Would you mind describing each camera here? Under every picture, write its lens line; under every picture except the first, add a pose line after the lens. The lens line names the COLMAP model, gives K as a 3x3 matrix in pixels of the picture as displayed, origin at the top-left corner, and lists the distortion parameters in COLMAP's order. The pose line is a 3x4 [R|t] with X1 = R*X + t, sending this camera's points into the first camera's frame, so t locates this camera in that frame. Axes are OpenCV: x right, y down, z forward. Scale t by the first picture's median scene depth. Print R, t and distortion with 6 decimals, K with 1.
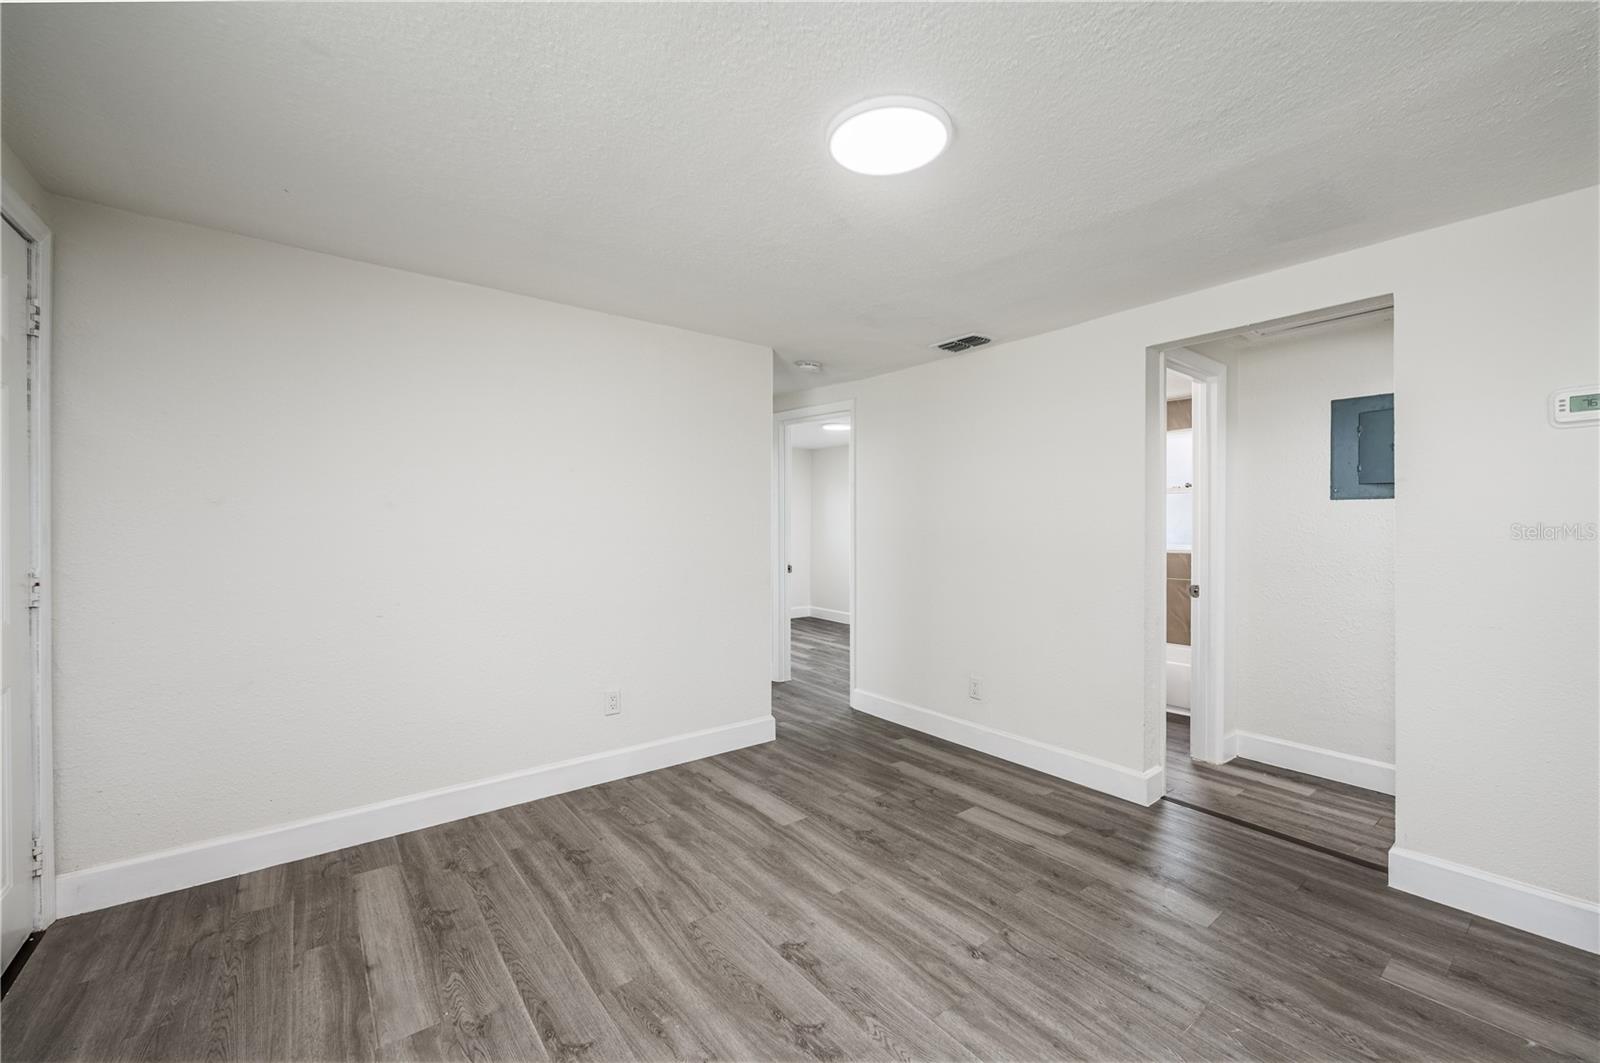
lens RADIAL K [[652.2, 0, 806.3], [0, 652.2, 529.8], [0, 0, 1]] dist [0.000647, 0.000386]
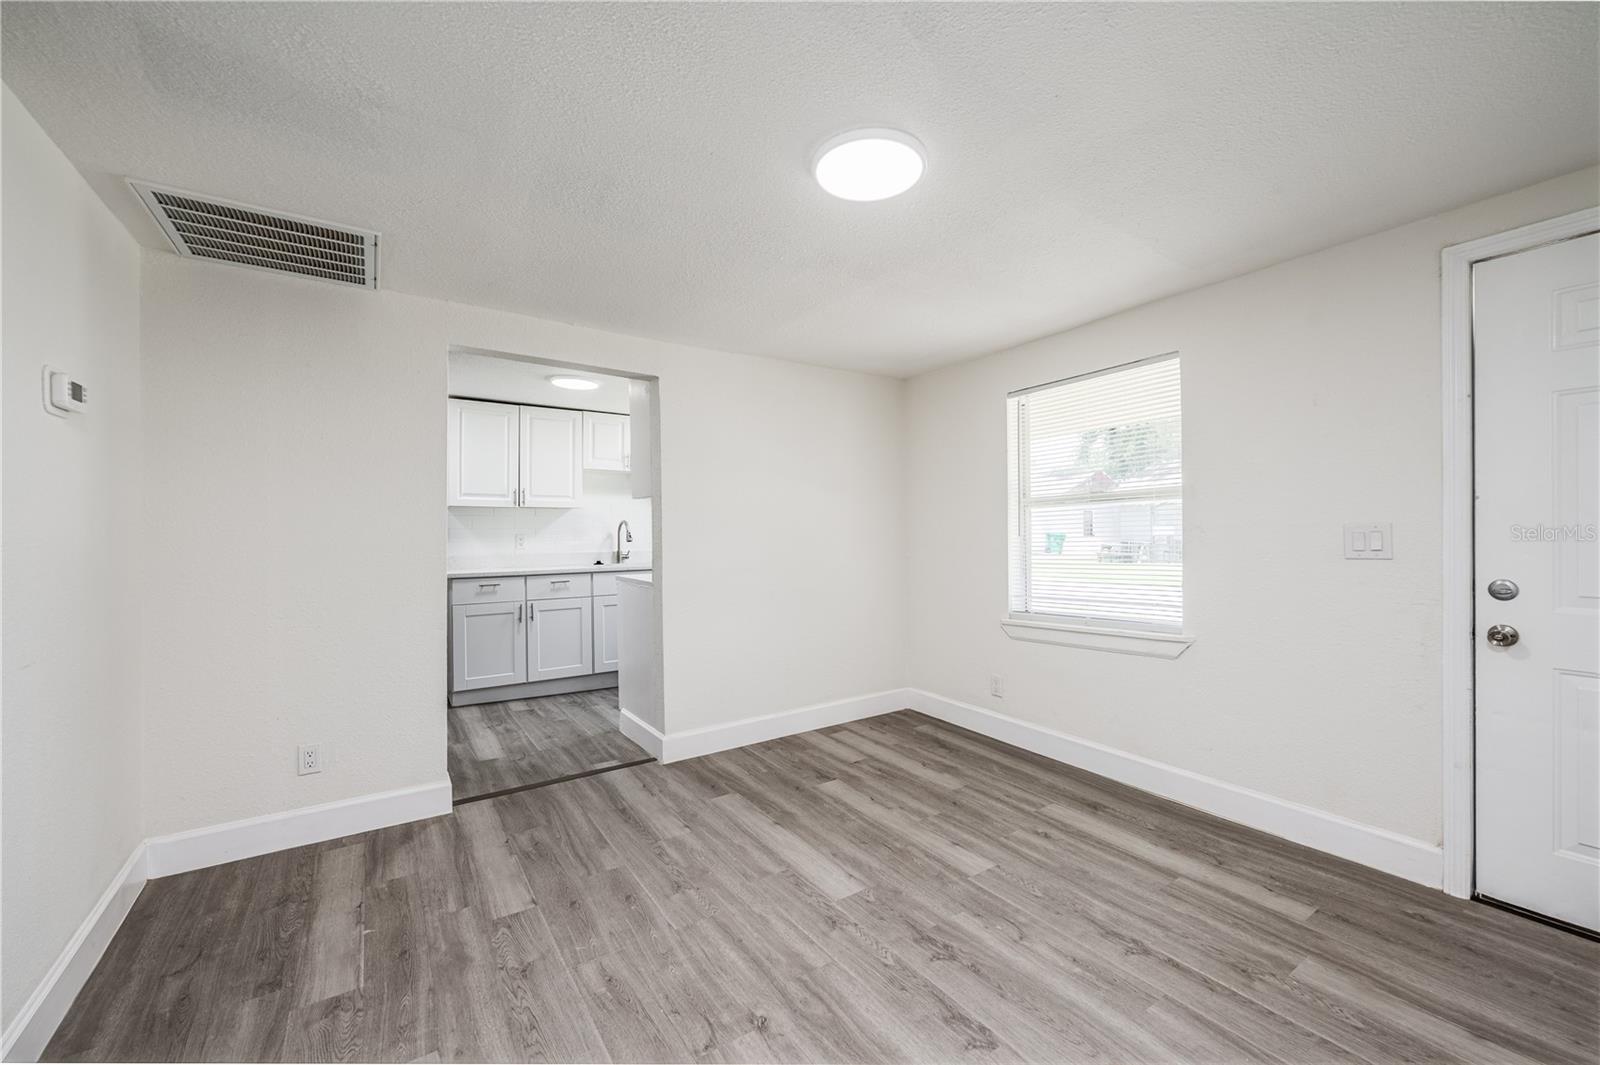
lens RADIAL K [[652.2, 0, 806.3], [0, 652.2, 530.8], [0, 0, 1]] dist [0.000647, 0.000386]
pose [[-0.997164, 0.005315, 0.075065, 0.118043], [0.006548, 0.999848, 0.016183, -0.006771], [-0.074968, 0.016629, -0.997047, 1.636173]]
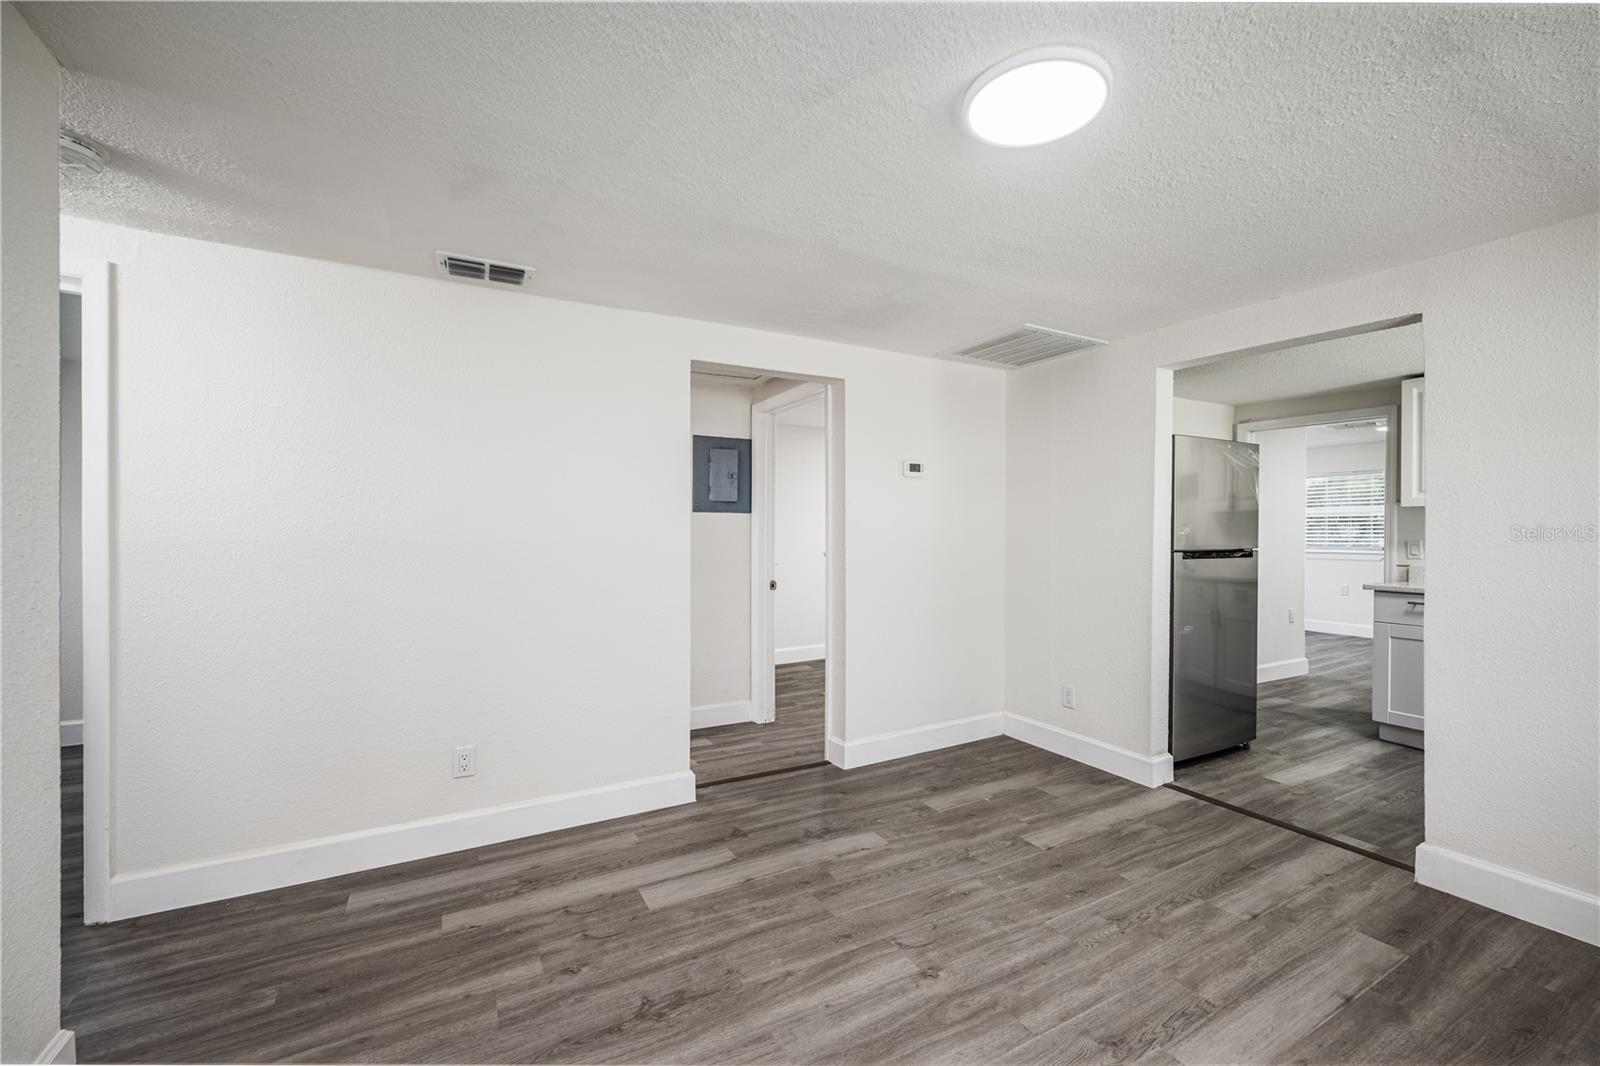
lens RADIAL K [[652.2, 0, 806.3], [0, 652.2, 531.3], [0, 0, 1]] dist [0.000647, 0.000386]
pose [[0.152594, -0.001619, 0.988288, -0.630725], [0.003299, 0.999994, 0.001129, 0.001087], [-0.988283, 0.003088, 0.152598, 0.918685]]
